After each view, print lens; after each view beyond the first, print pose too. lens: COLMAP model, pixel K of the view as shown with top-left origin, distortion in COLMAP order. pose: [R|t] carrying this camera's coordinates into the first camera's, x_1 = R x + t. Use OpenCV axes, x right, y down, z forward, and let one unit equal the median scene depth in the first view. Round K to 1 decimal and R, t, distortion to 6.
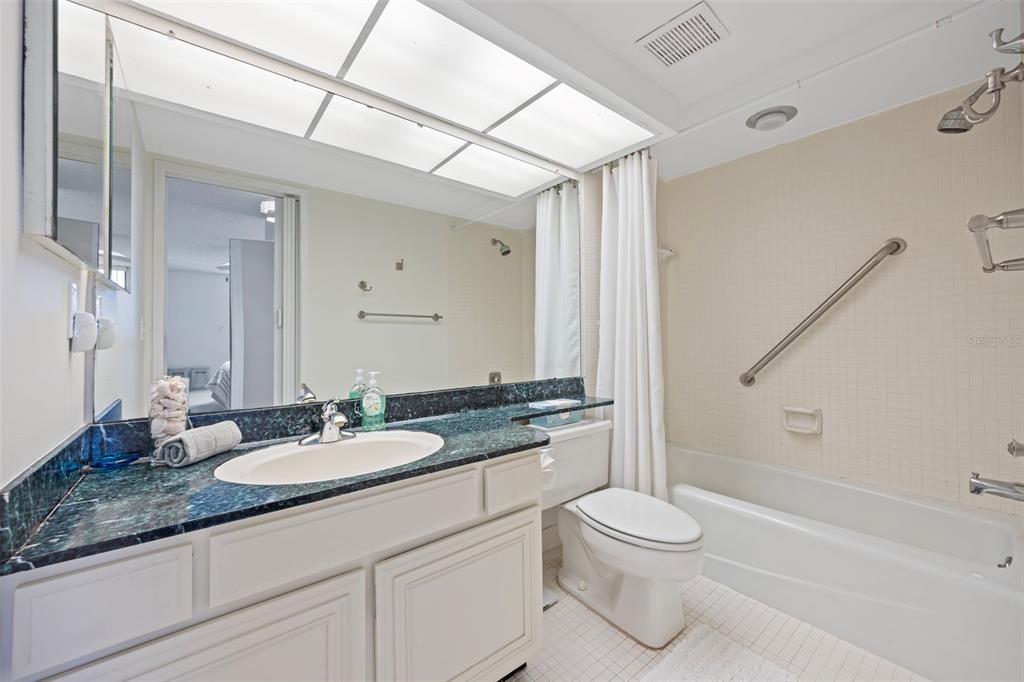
lens RADIAL K [[399.9, 0, 507.2], [0, 399.9, 334.5], [0, 0, 1]] dist [-0.000224, -0.000098]
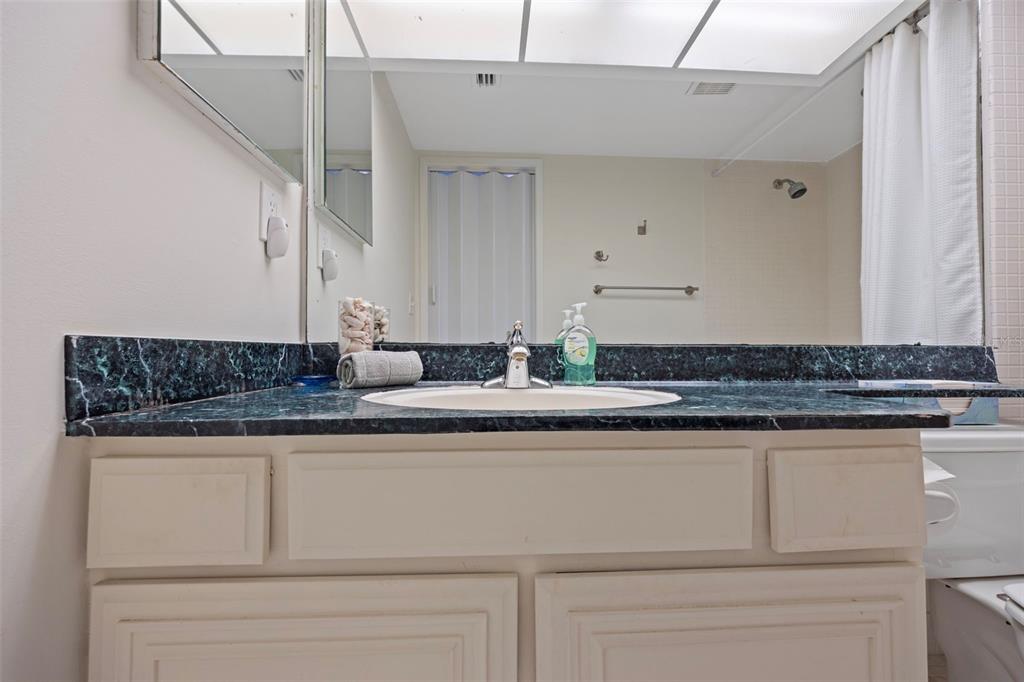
lens RADIAL K [[389.7, 0, 508.0], [0, 389.7, 349.6], [0, 0, 1]] dist [0.008828, -0.005131]
pose [[0.807744, -0.002629, -0.589528, -0.022262], [0.001568, 0.999996, -0.002311, 0.145286], [0.589532, 0.000942, 0.807744, 0.298184]]
